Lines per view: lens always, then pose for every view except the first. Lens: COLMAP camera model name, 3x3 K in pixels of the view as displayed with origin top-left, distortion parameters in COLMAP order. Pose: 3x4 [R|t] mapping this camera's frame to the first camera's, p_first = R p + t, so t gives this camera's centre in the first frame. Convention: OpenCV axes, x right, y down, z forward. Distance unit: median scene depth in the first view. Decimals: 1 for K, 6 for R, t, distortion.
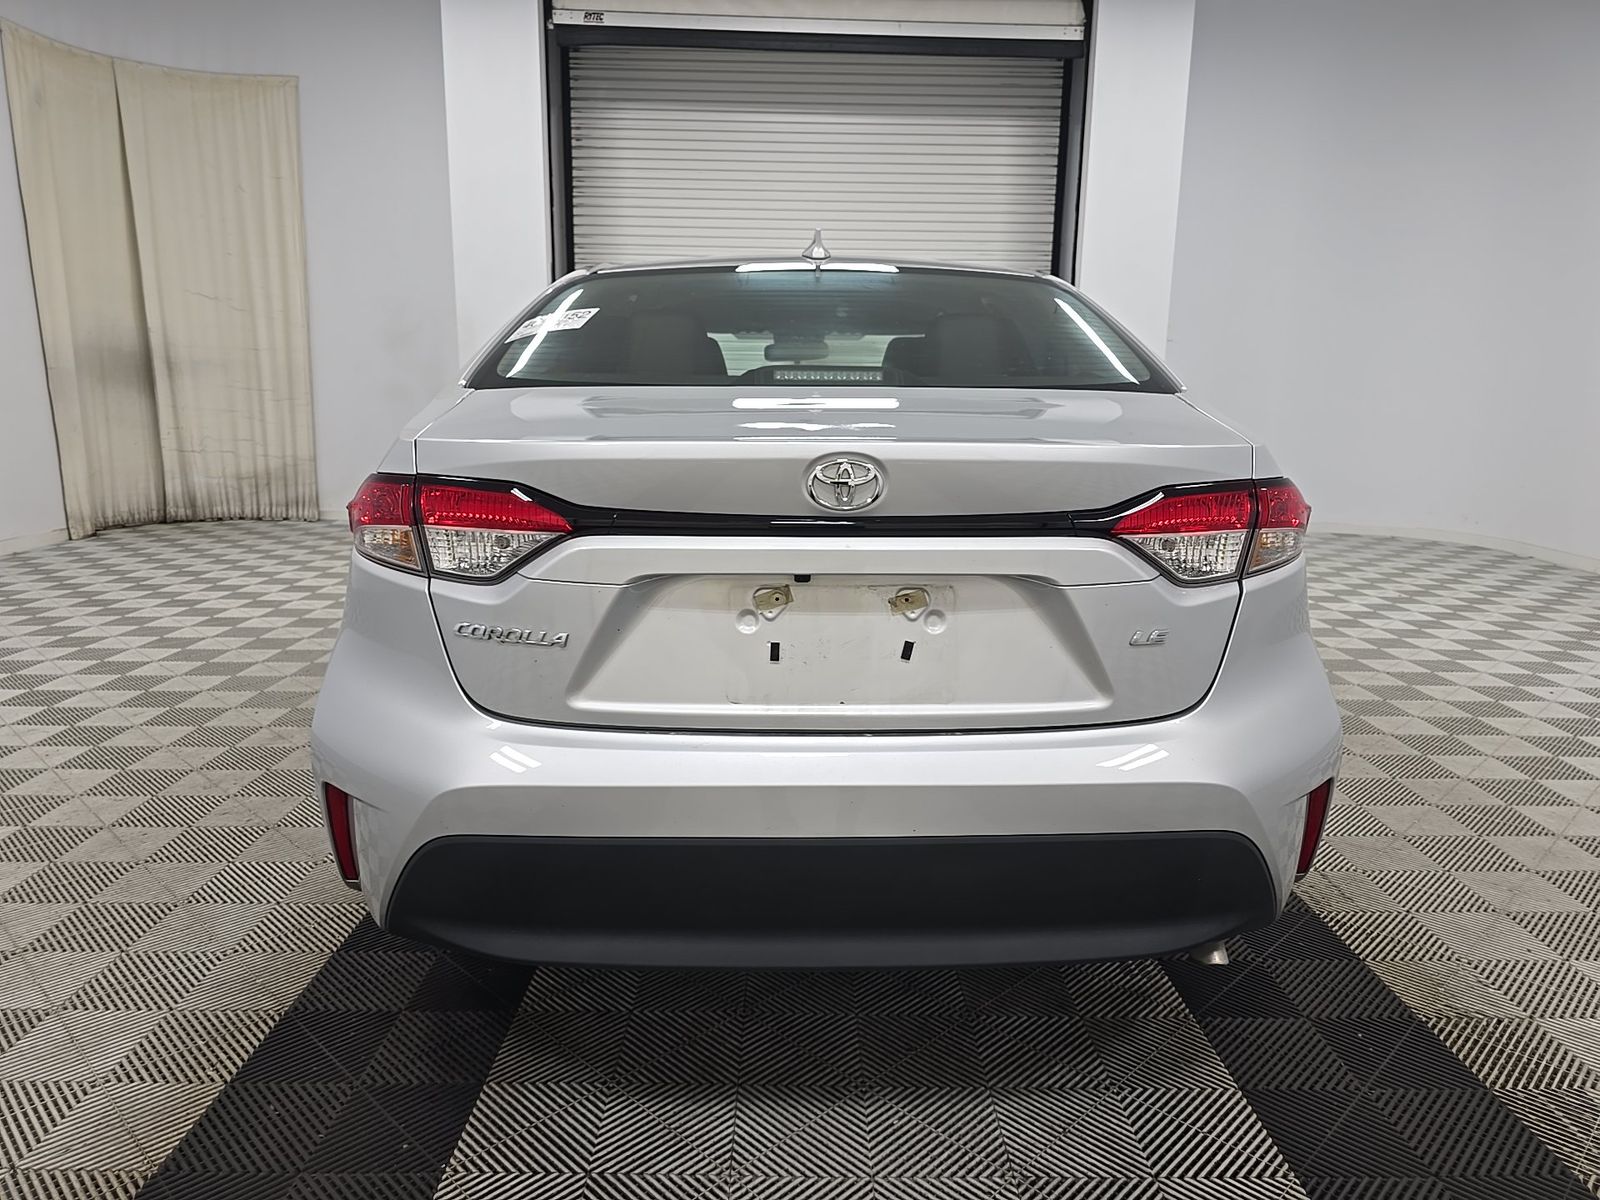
lens RADIAL K [[1080.5, 0, 797.4], [0, 1080.5, 628.1], [0, 0, 1]] dist [0.028334, -0.030979]
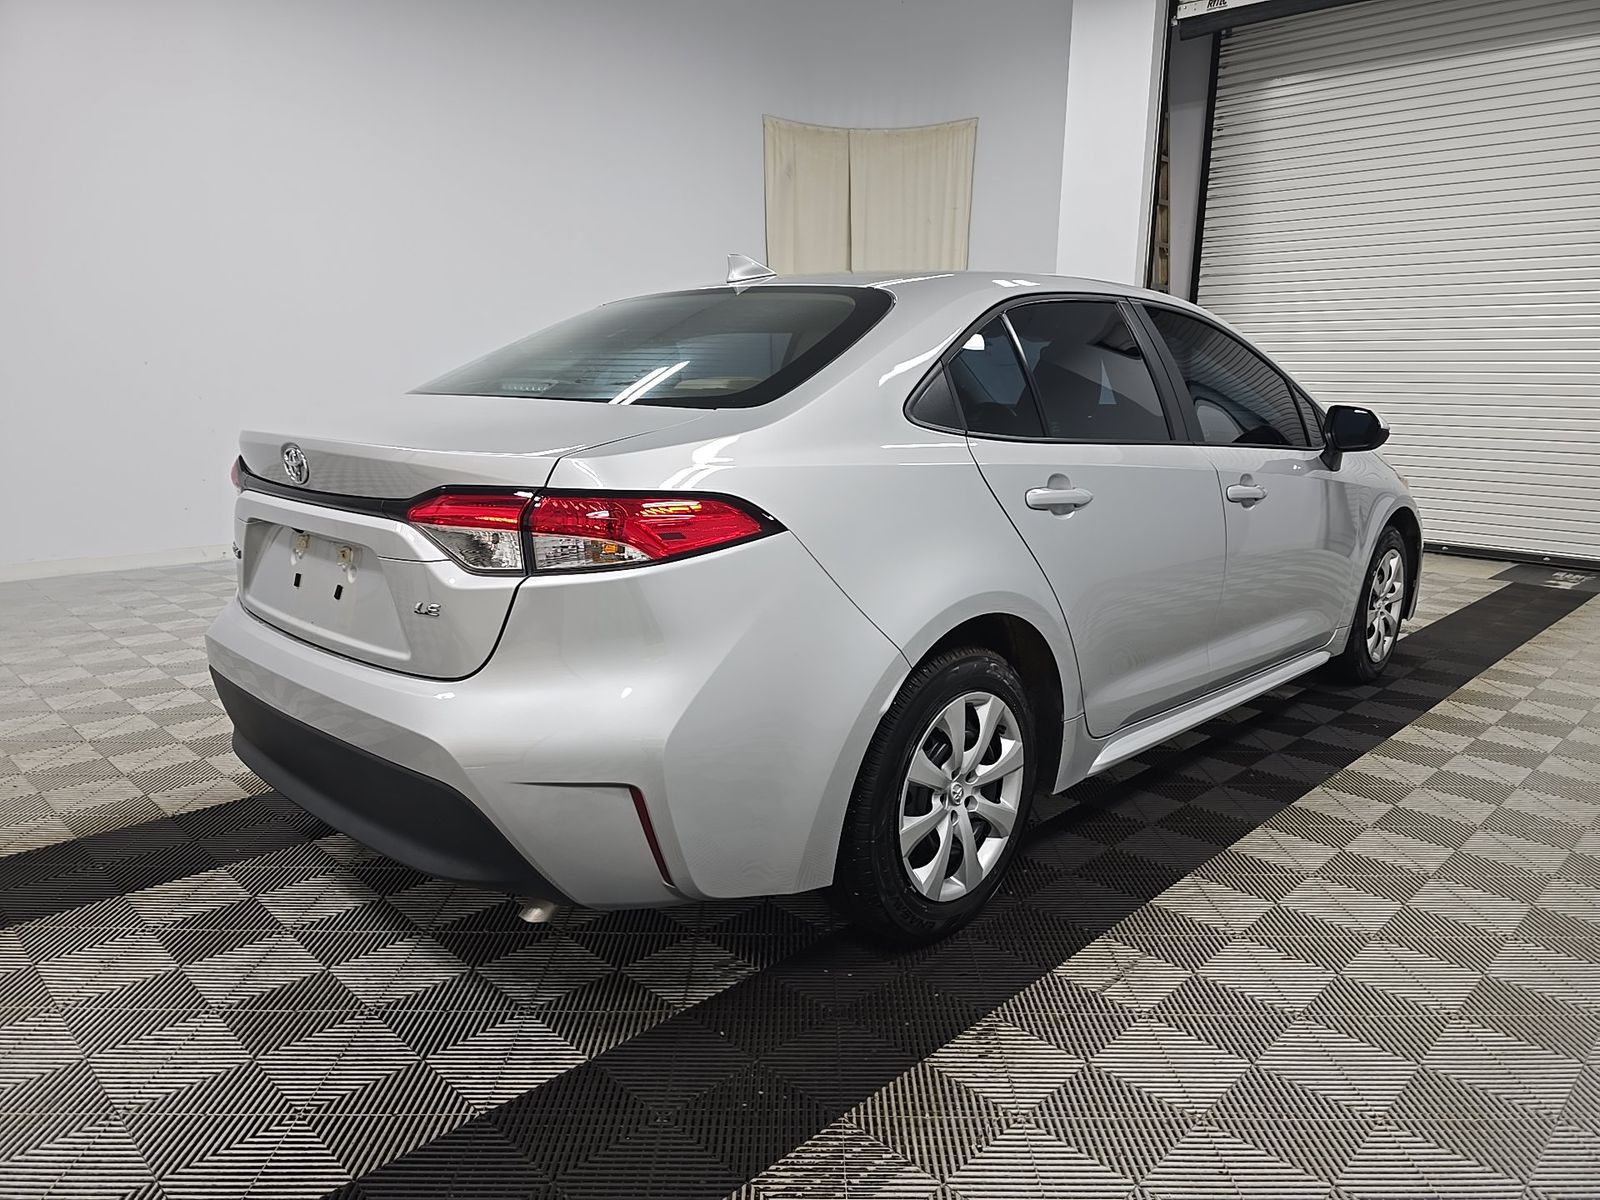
lens RADIAL K [[1080.5, 0, 797.4], [0, 1080.5, 628.1], [0, 0, 1]] dist [0.028334, -0.030979]
pose [[0.697781, 0.154197, -0.699517, 0.328828], [-0.151568, 0.986227, 0.066206, -0.025523], [0.700092, 0.059828, 0.711542, 0.094279]]
